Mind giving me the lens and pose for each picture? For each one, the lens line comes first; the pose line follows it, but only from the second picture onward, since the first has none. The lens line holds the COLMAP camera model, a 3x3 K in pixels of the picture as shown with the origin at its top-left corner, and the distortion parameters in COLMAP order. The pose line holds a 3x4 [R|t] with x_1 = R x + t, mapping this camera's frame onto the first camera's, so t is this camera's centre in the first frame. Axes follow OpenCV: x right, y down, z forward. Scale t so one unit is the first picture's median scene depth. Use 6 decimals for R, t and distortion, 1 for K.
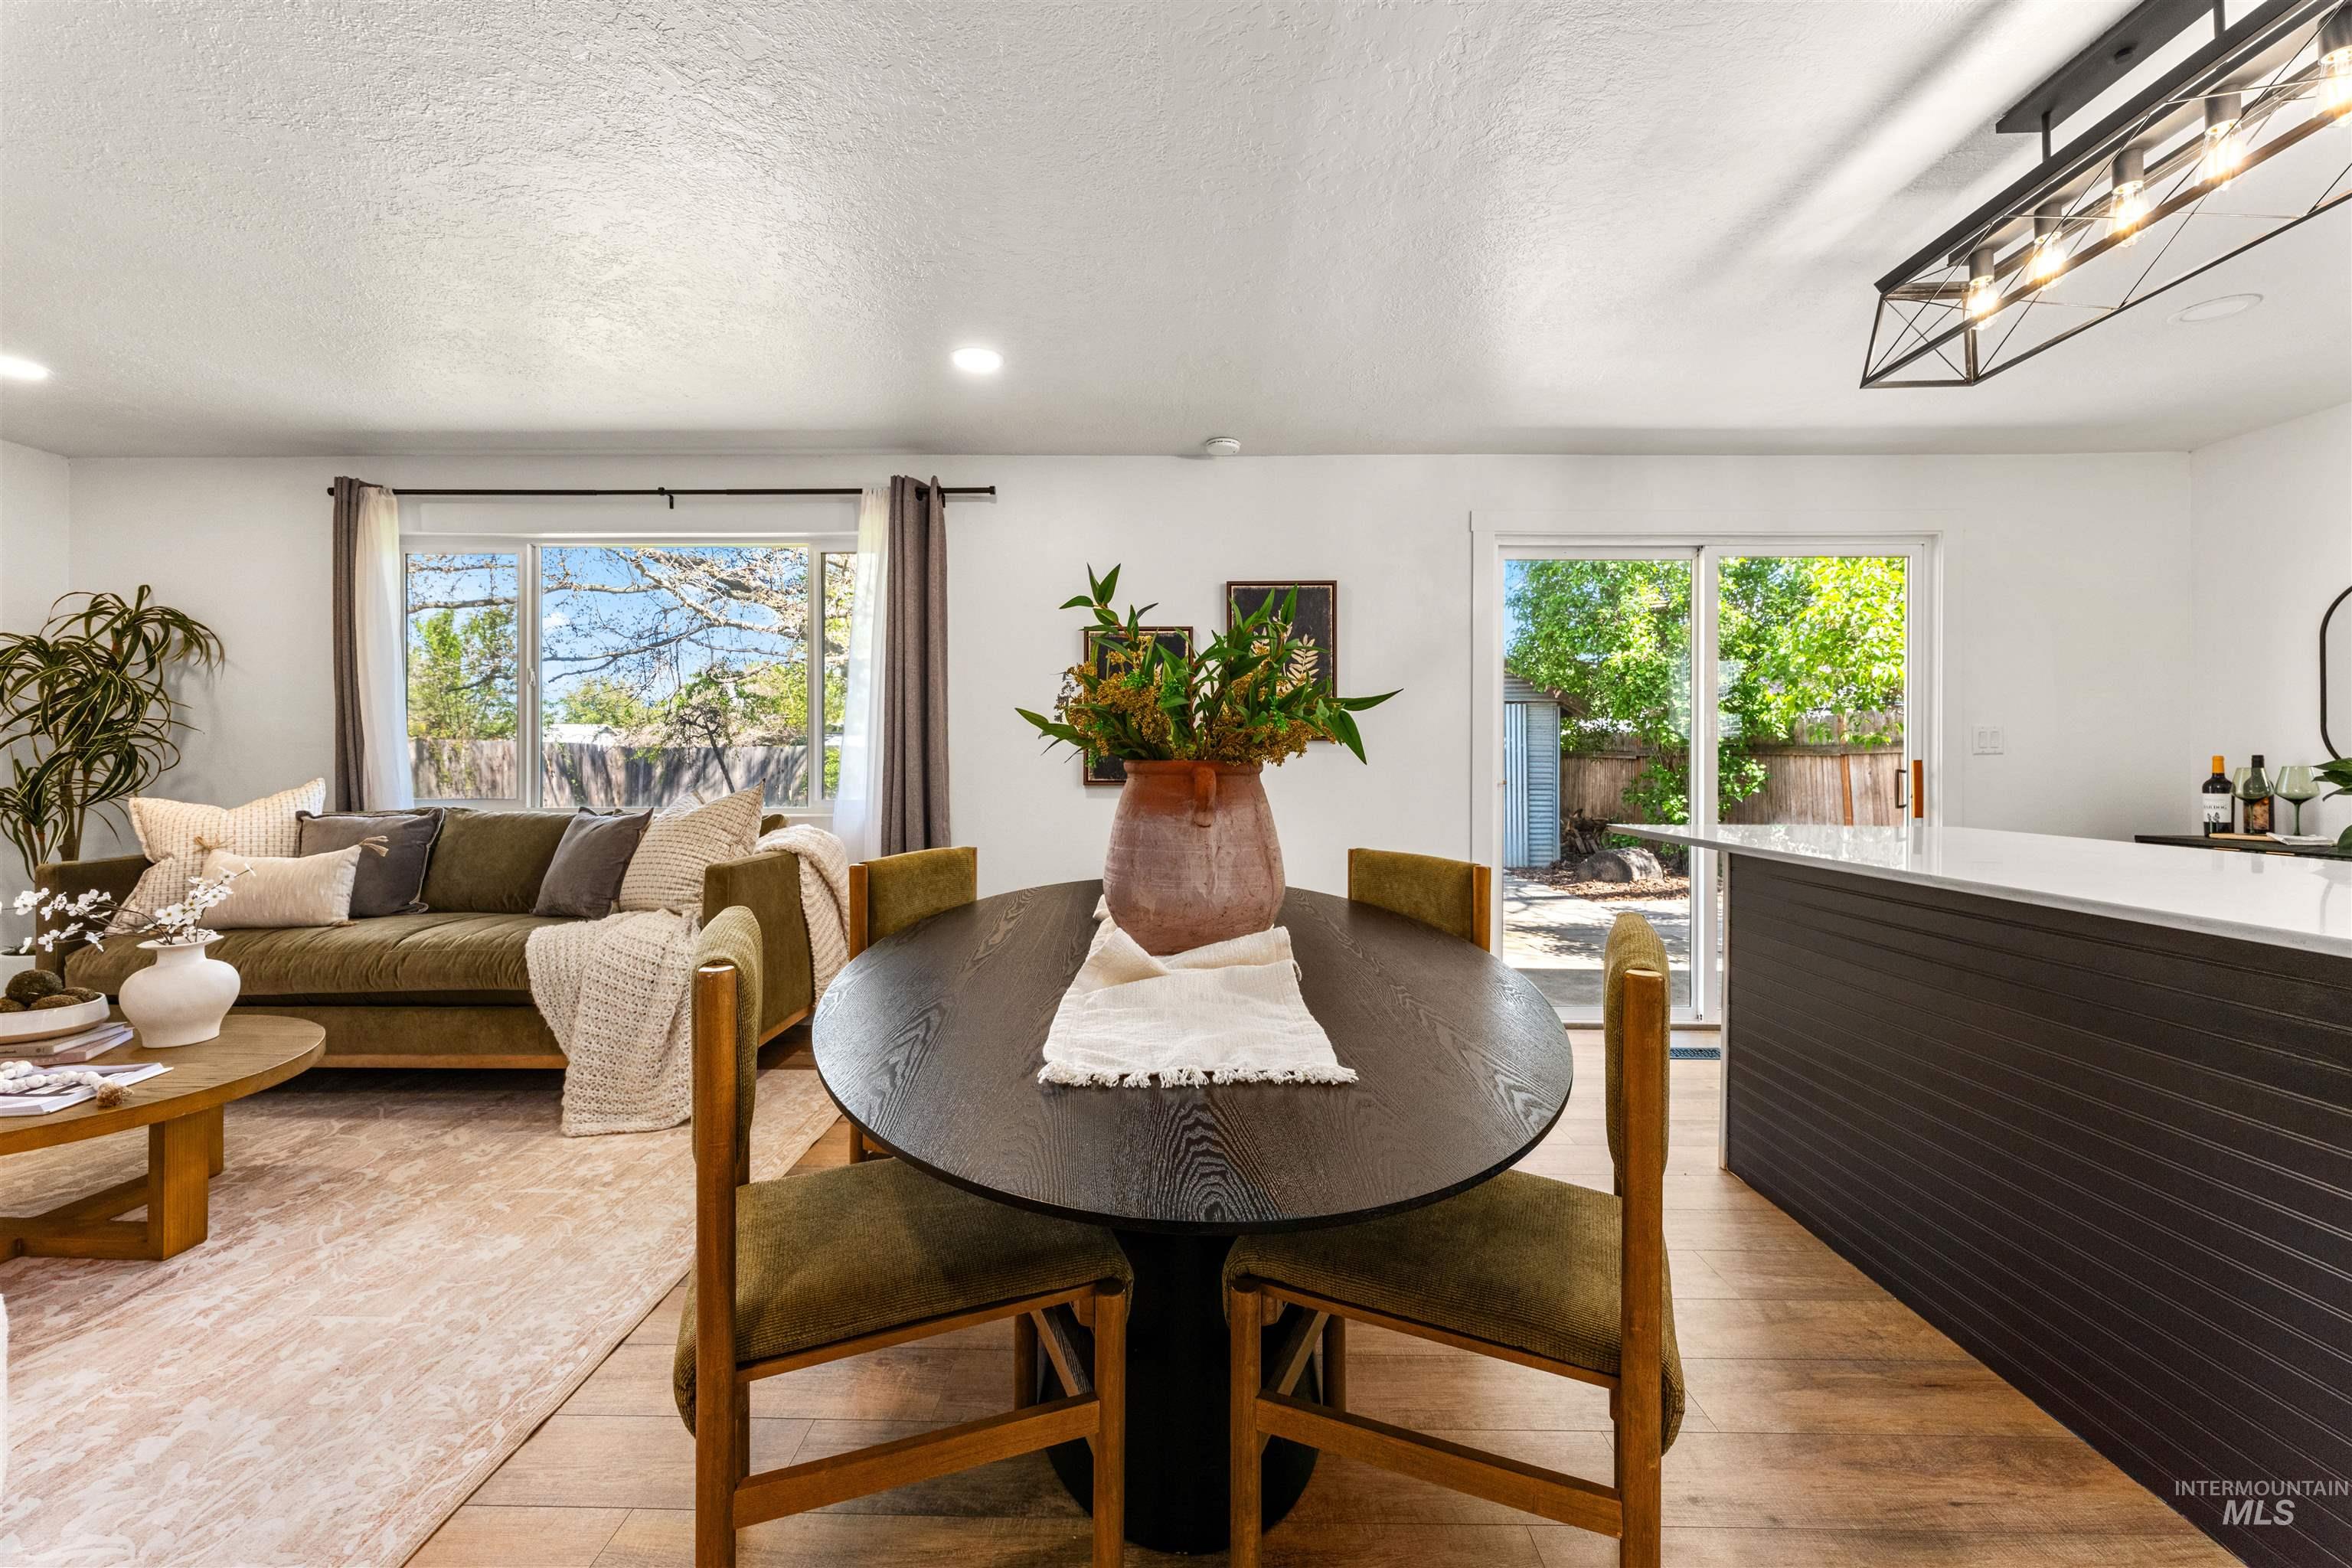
lens RADIAL K [[943.2, 0, 1164.6], [0, 943.2, 754.0], [0, 0, 1]] dist [-0.000328, 0.000715]
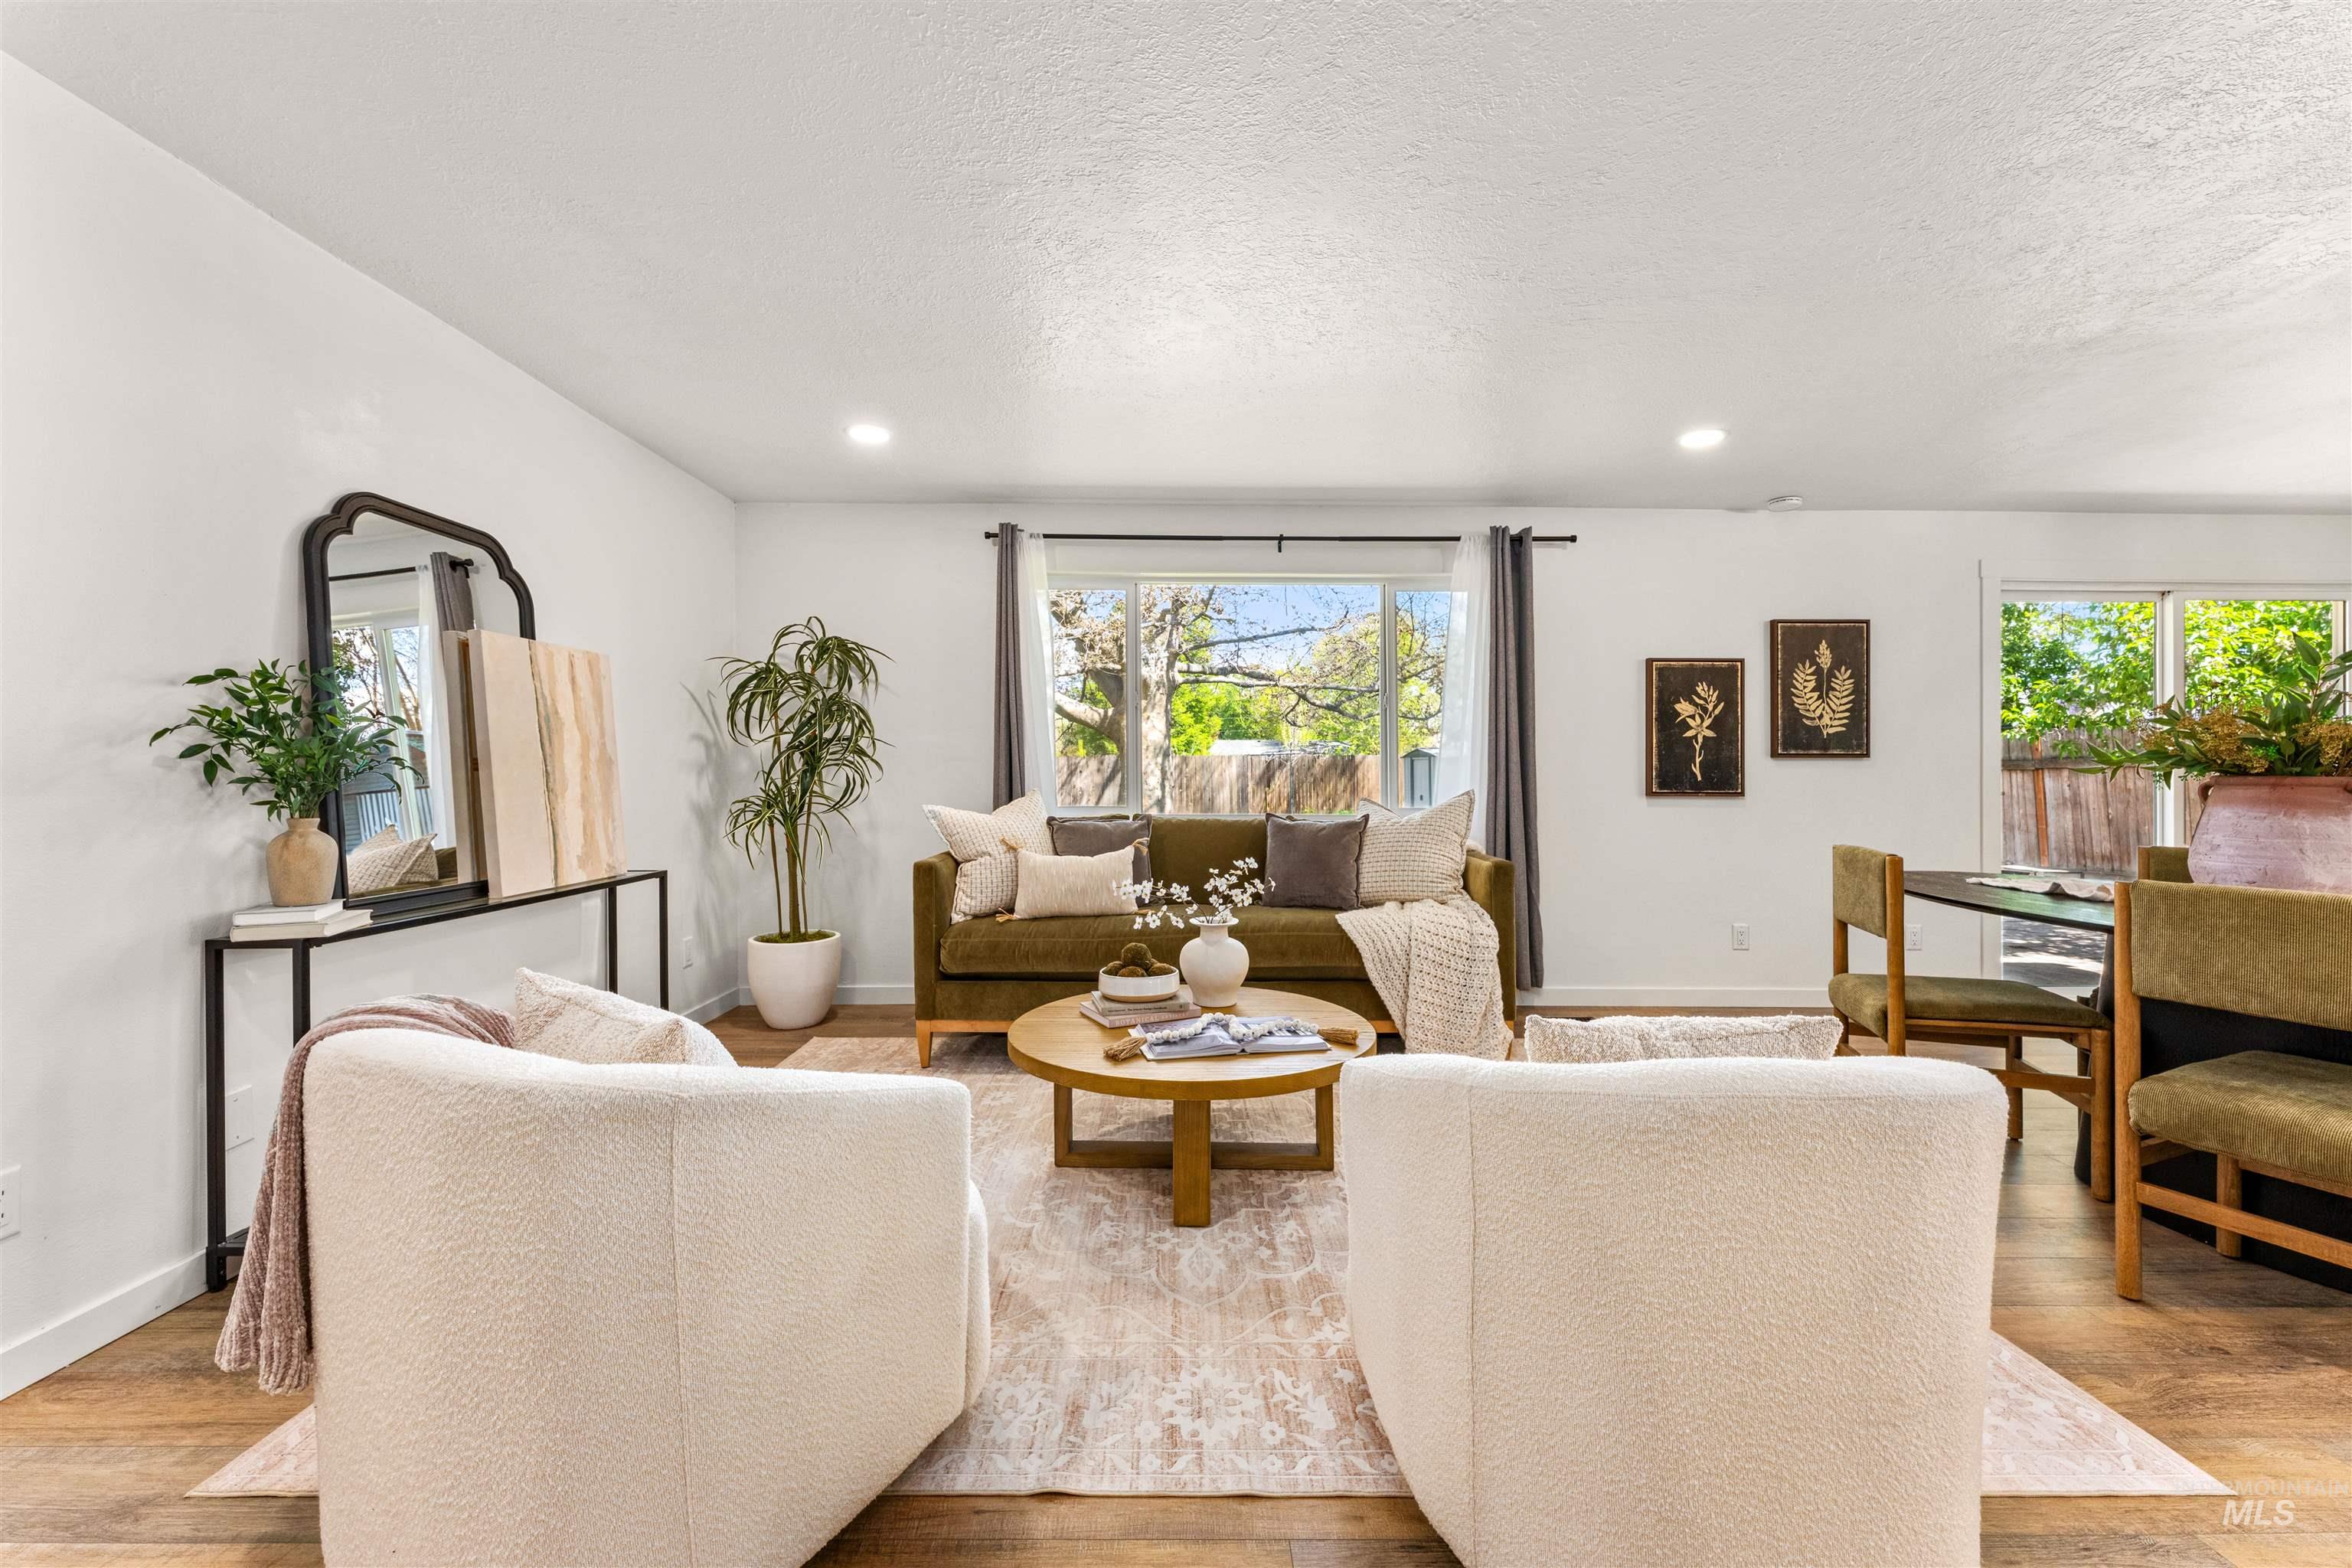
lens RADIAL K [[943.2, 0, 1176.0], [0, 943.2, 762.5], [0, 0, 1]] dist [-0.000328, 0.000715]
pose [[0.999652, 0.001890, 0.026321, -0.765603], [-0.001777, 0.999989, -0.004312, -0.001463], [-0.026328, 0.004264, 0.999644, -0.148280]]
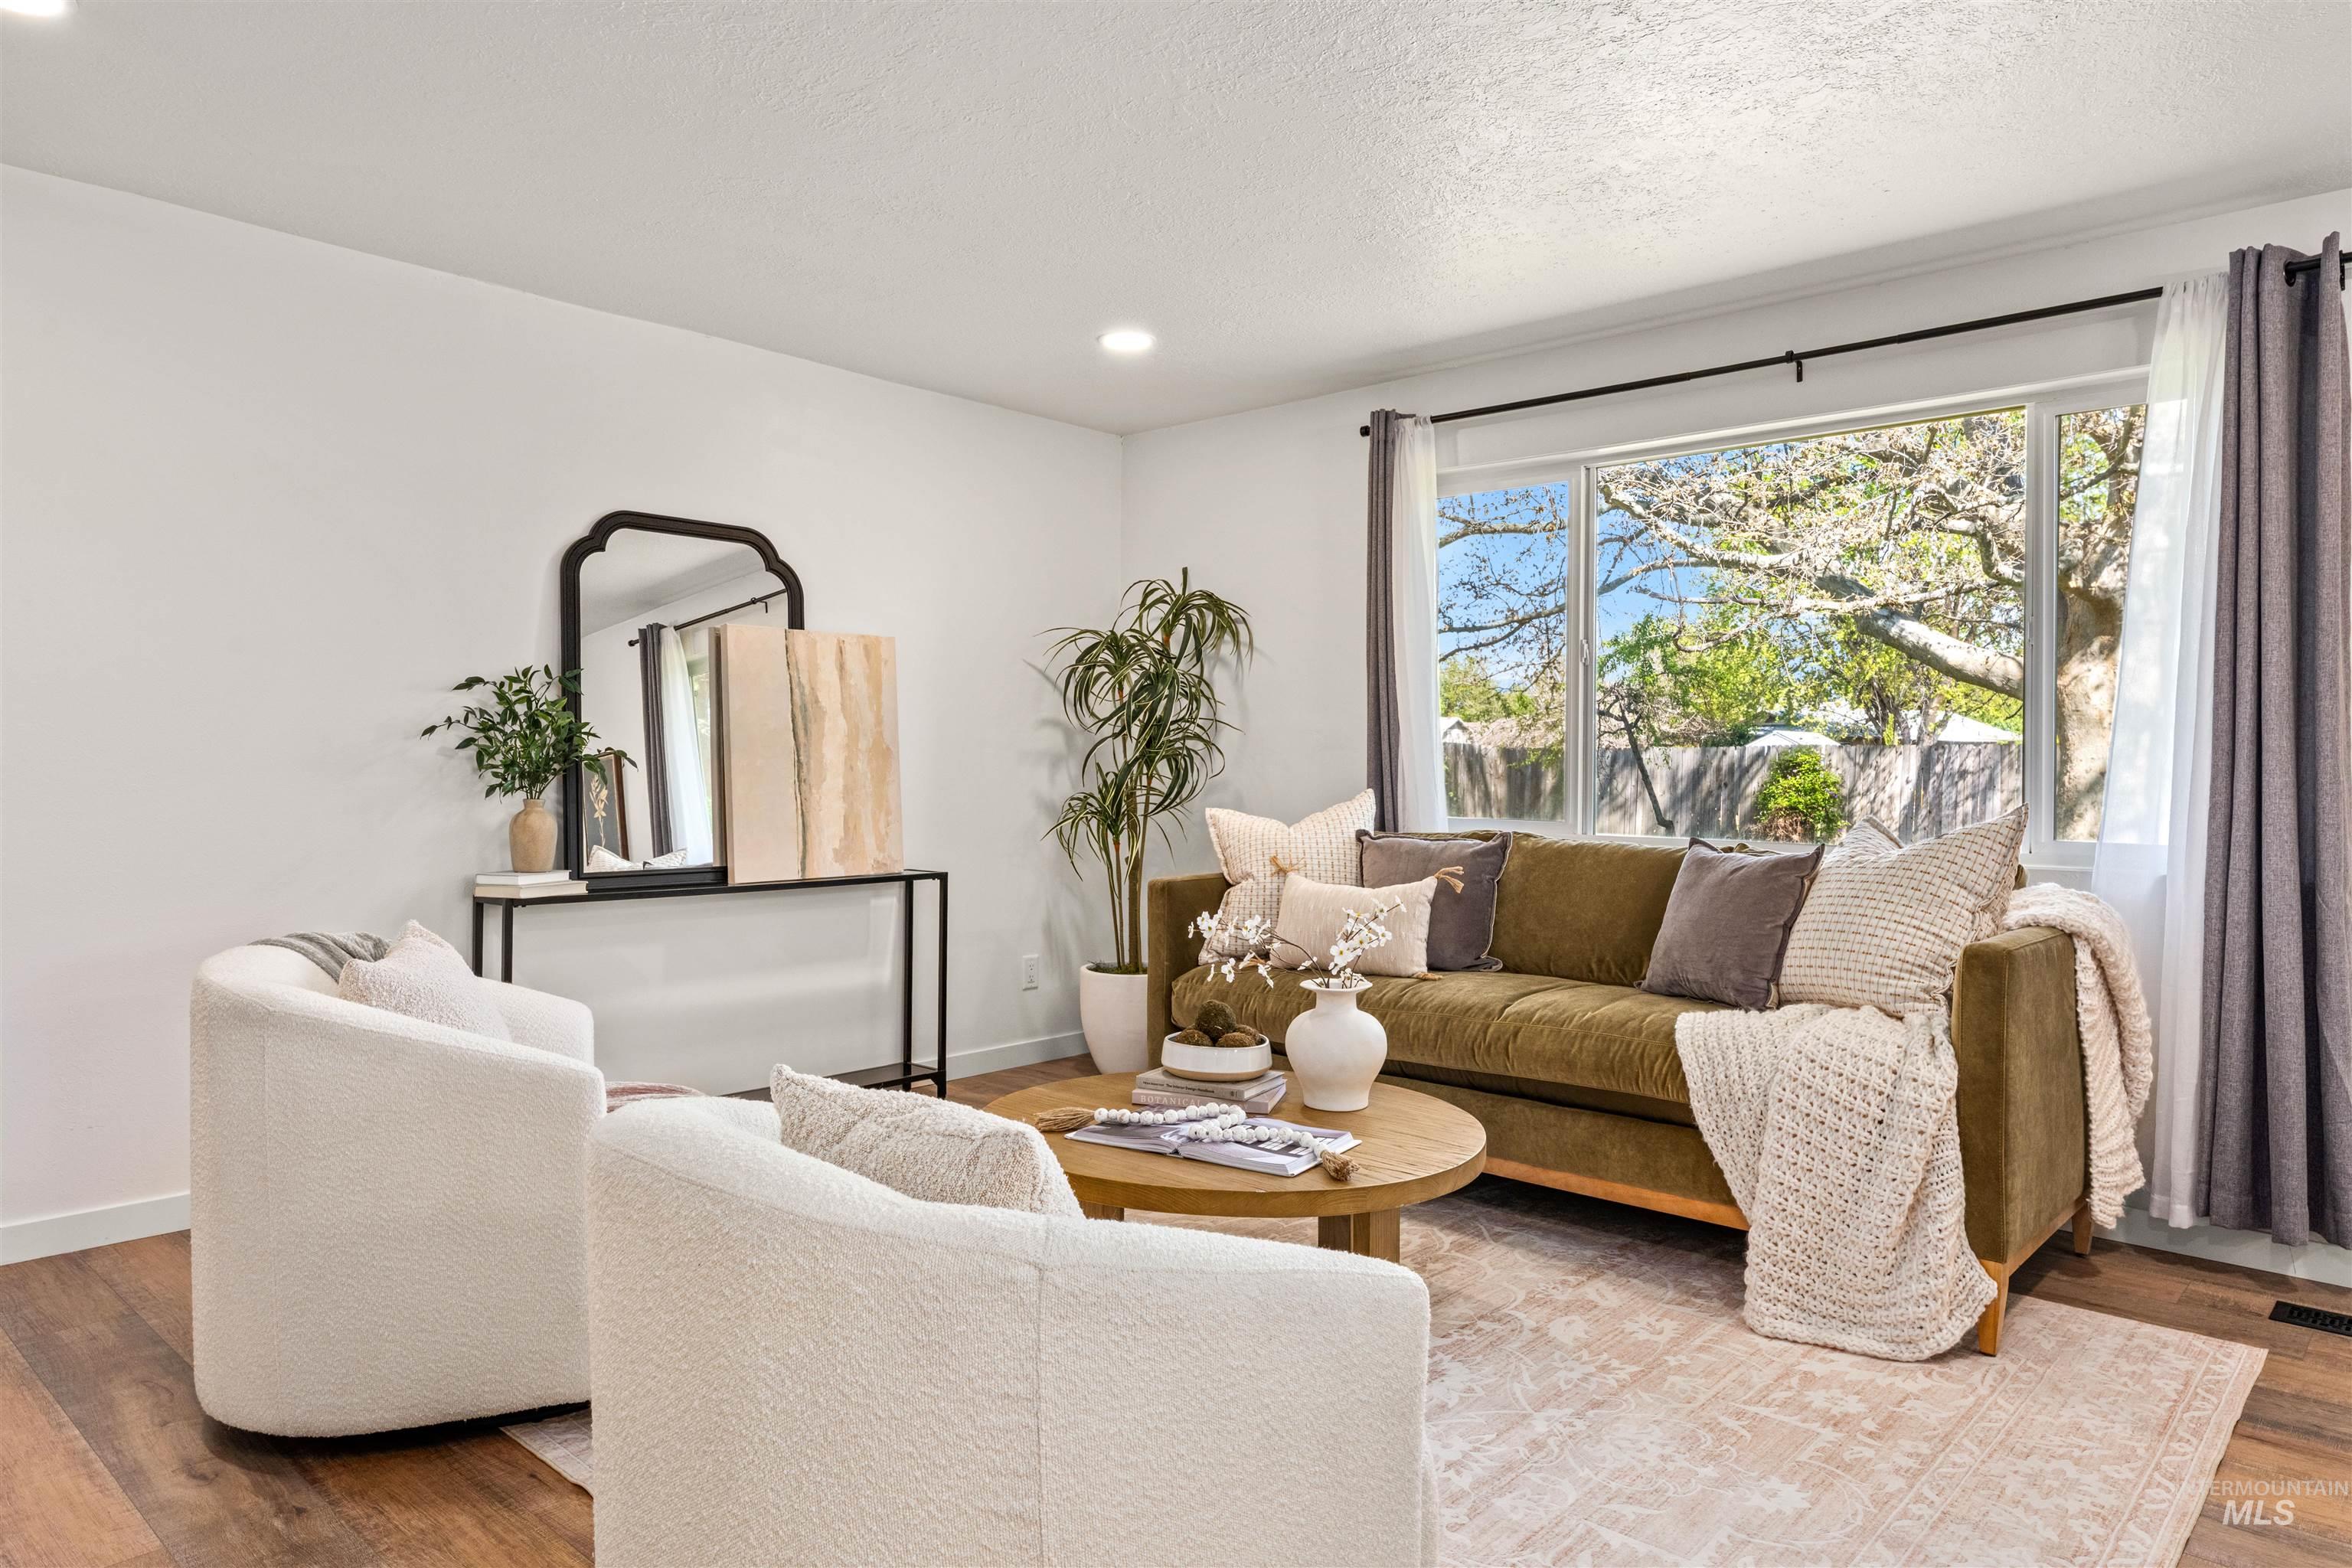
lens RADIAL K [[1447.6, 0, 1166.9], [0, 1447.6, 766.3], [0, 0, 1]] dist [-0.000391, 0.004924]
pose [[0.750261, 0.007156, -0.661104, -0.215493], [-0.003397, 0.999970, 0.006970, -0.001896], [0.661134, -0.002983, 0.750262, -0.036983]]
